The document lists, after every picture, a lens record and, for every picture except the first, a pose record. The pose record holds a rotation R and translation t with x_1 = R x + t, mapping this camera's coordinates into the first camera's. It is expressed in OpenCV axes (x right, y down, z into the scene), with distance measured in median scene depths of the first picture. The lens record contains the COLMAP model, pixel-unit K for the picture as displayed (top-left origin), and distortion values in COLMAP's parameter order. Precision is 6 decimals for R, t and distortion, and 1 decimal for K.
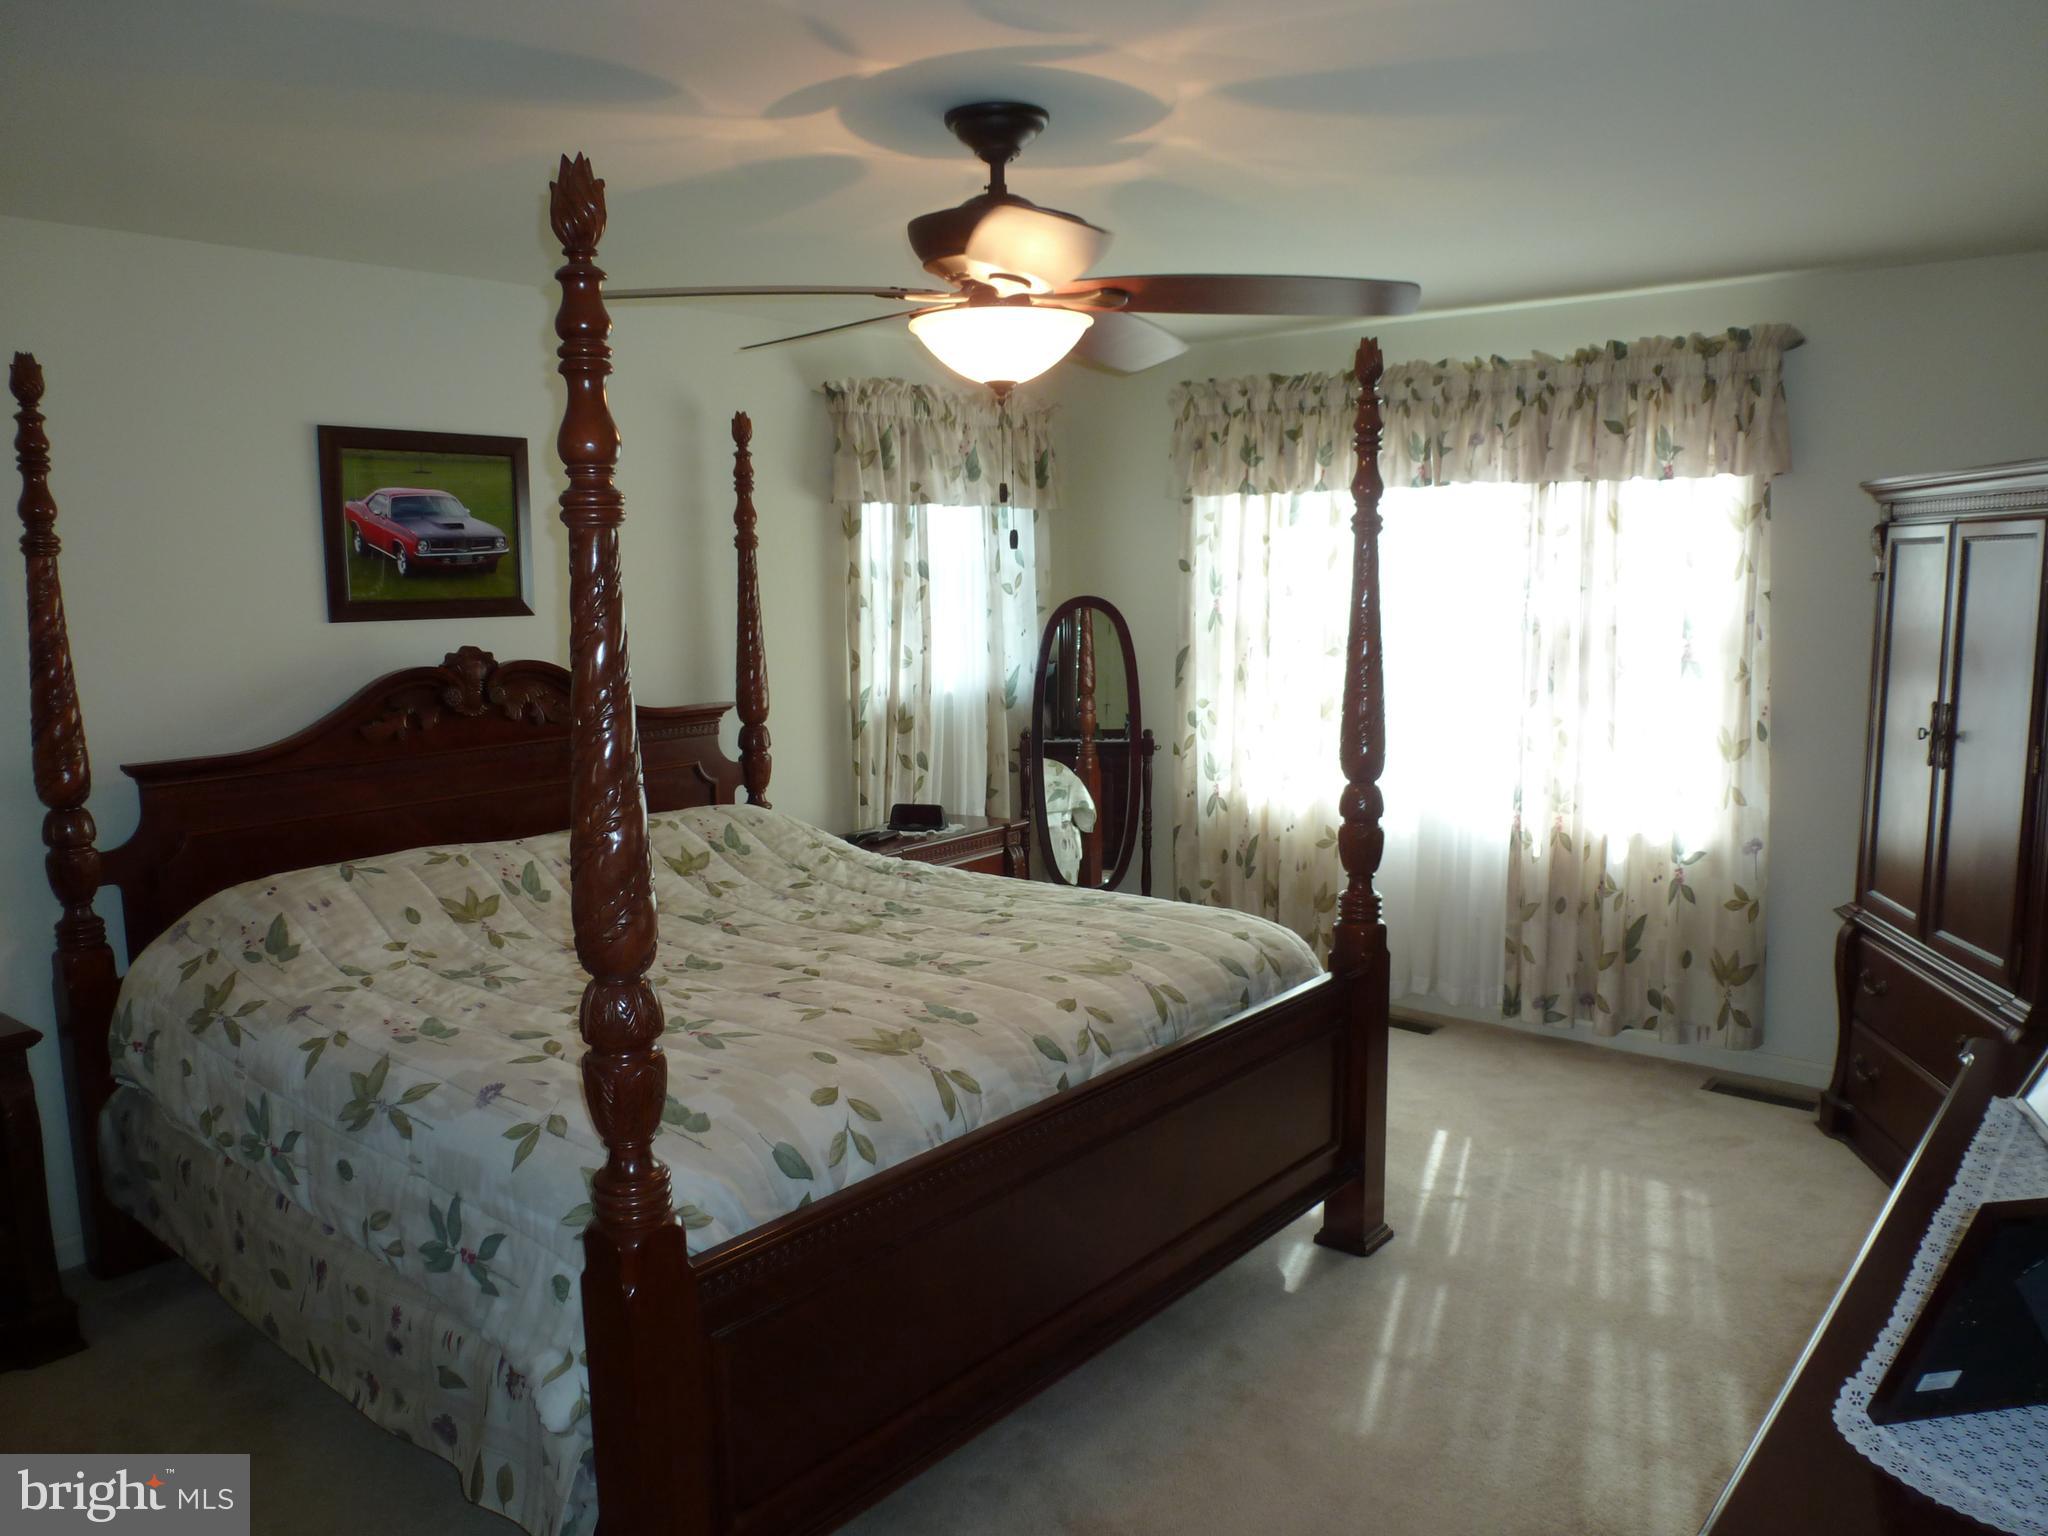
lens RADIAL K [[1461.5, 0, 1024.0], [0, 1461.5, 768.0], [0, 0, 1]] dist [-0.045449, 0.005220]
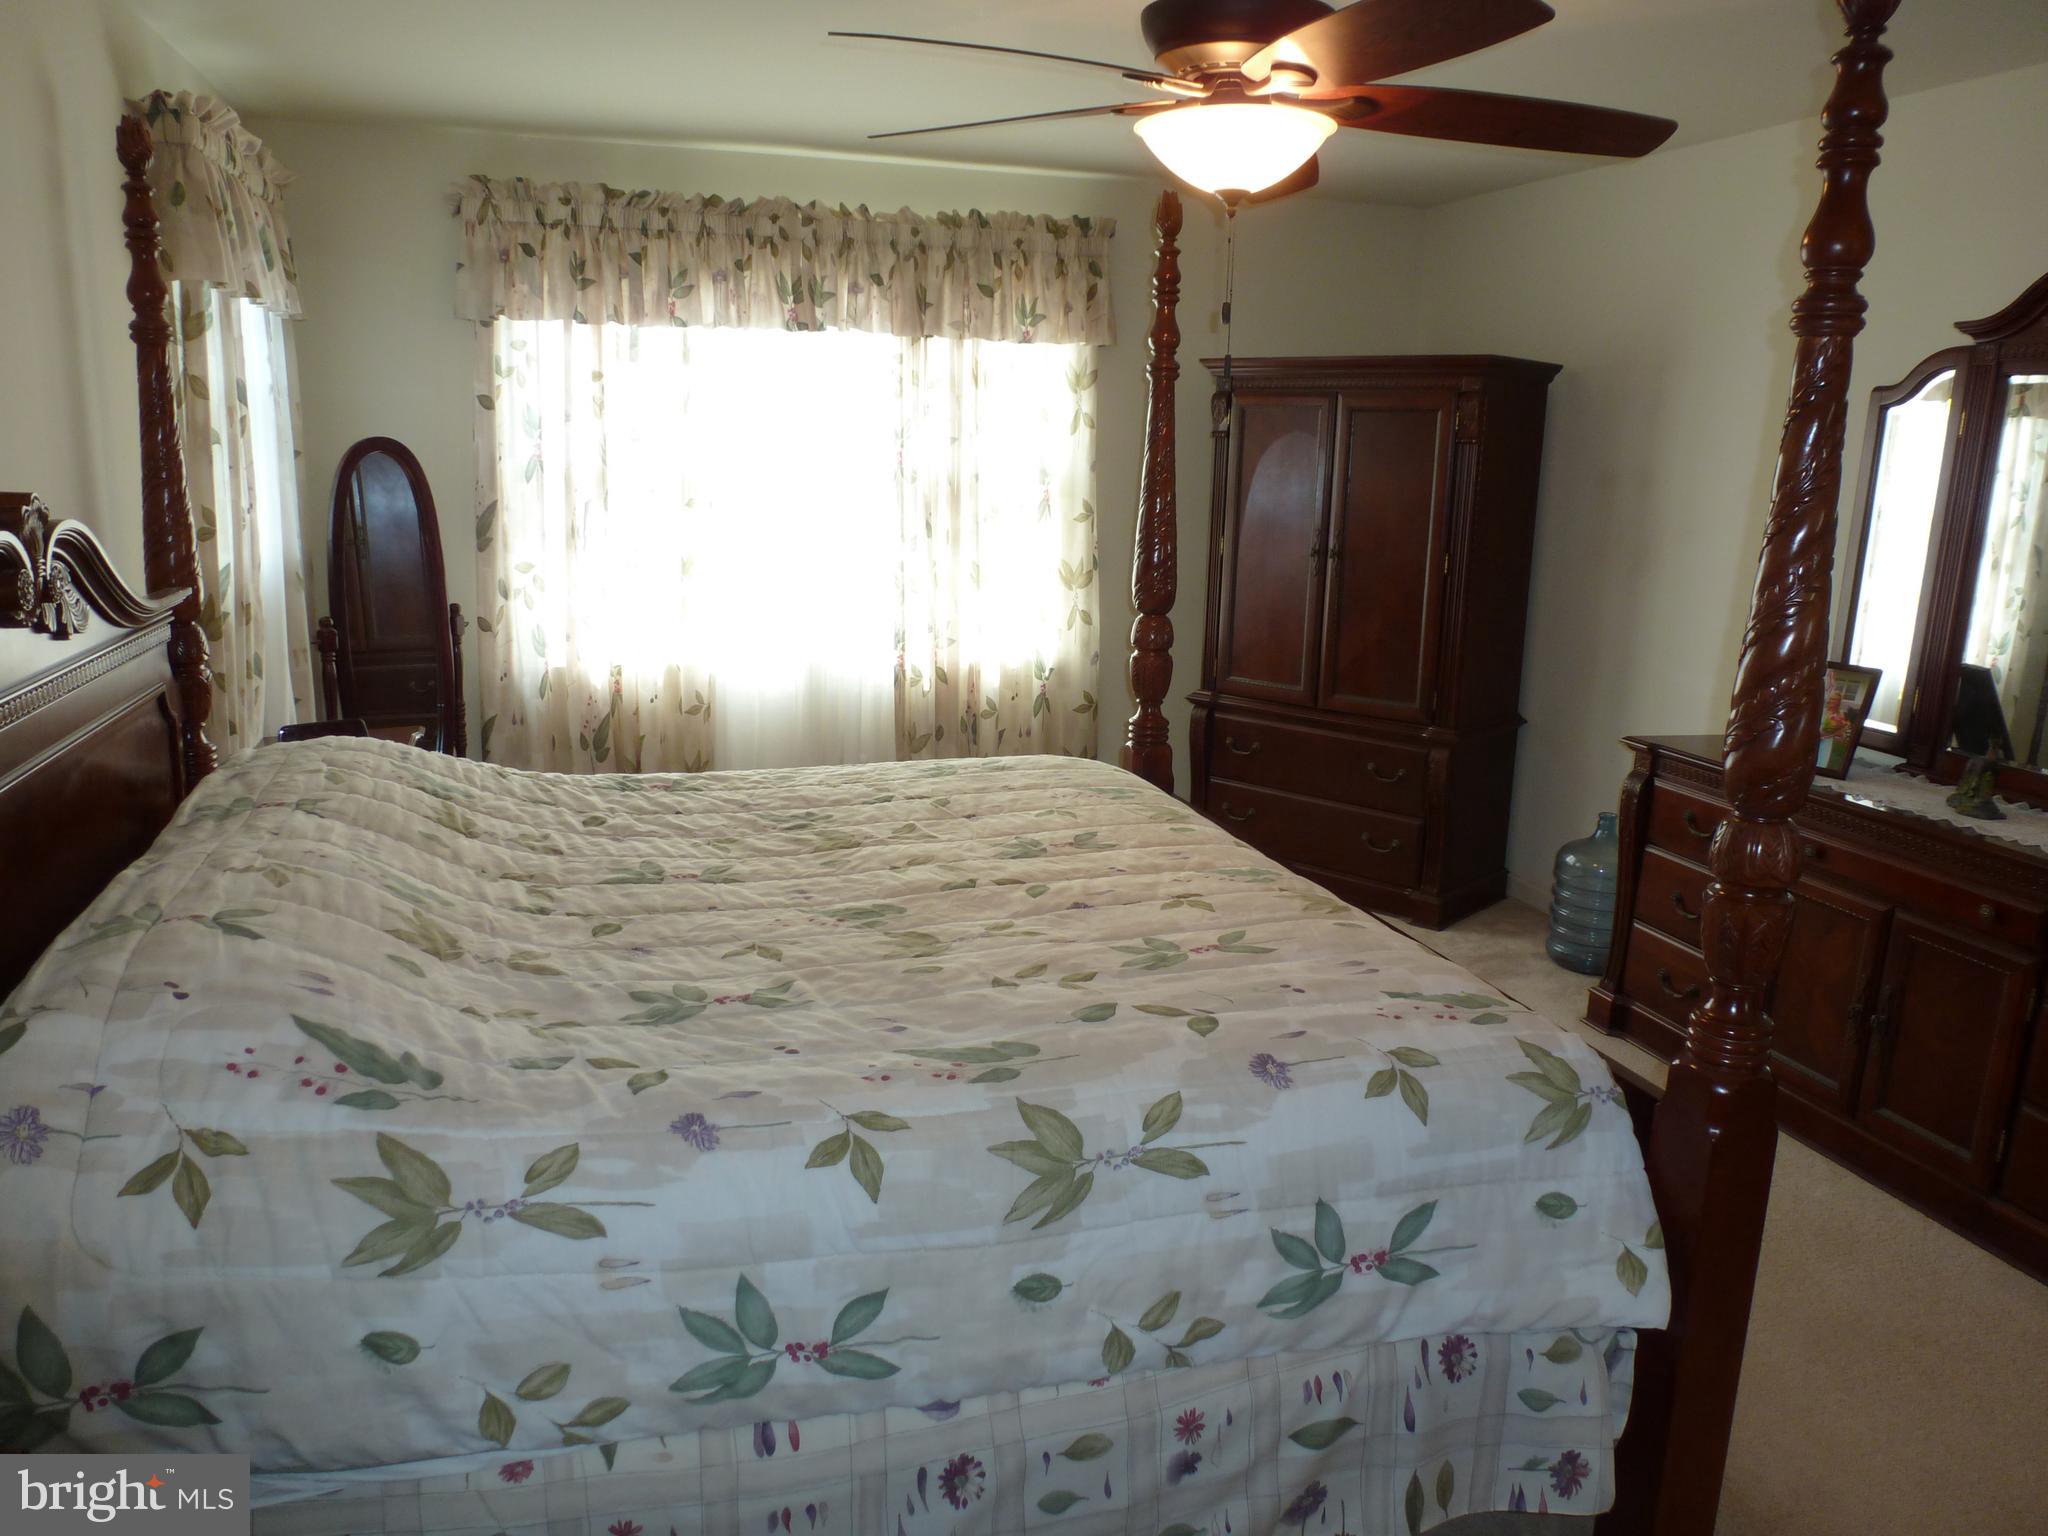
lens RADIAL K [[1461.5, 0, 1024.0], [0, 1461.5, 768.0], [0, 0, 1]] dist [-0.045449, 0.005220]
pose [[0.558188, -0.155297, 0.815051, -0.516859], [0.082778, 0.987850, 0.131531, -0.019858], [-0.825575, -0.005951, 0.564261, 0.341019]]
